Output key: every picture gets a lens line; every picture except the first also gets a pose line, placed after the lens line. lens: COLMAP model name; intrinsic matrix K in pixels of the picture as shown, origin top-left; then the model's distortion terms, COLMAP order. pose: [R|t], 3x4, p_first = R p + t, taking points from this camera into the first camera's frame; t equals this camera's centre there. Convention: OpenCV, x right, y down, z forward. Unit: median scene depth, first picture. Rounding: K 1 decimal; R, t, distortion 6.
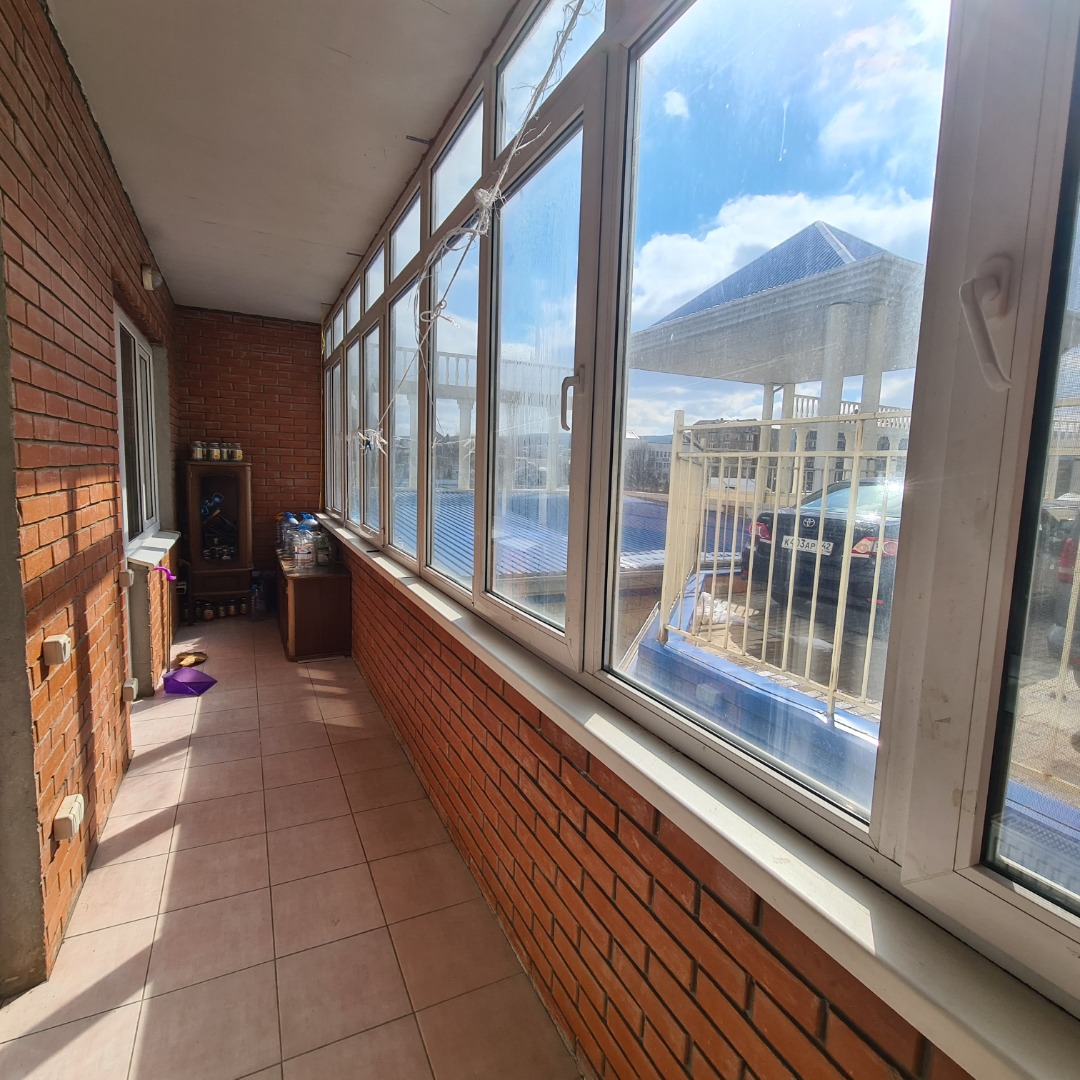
lens RADIAL K [[587.3, 0, 538.0], [0, 587.3, 532.7], [0, 0, 1]] dist [0.006157, -0.000586]
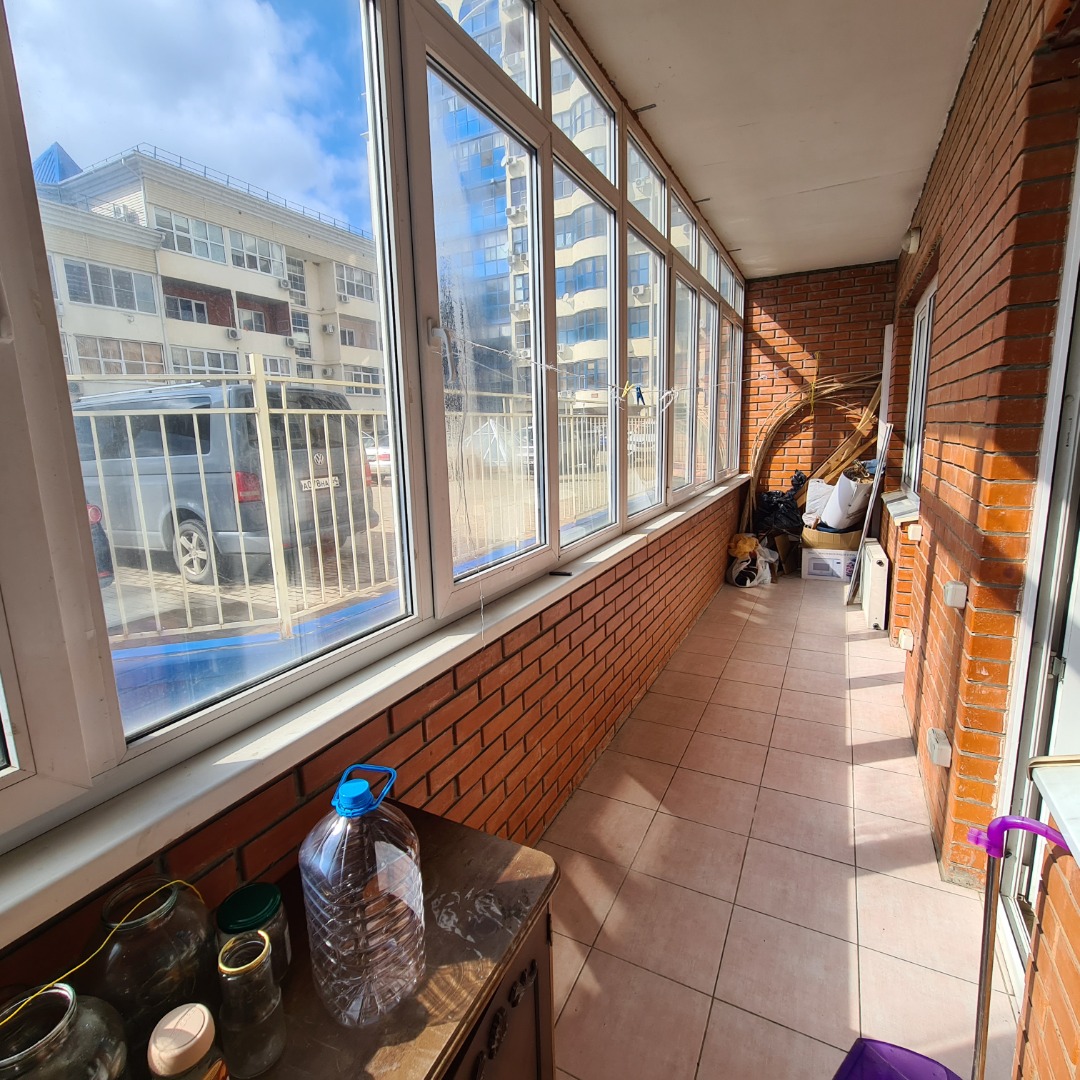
lens RADIAL K [[587.3, 0, 537.9], [0, 587.3, 539.8], [0, 0, 1]] dist [0.006157, -0.000586]
pose [[-0.595448, -0.155975, 0.788107, -0.867874], [0.109822, 0.955961, 0.272170, -0.190158], [-0.795852, 0.248615, -0.552096, 1.598596]]
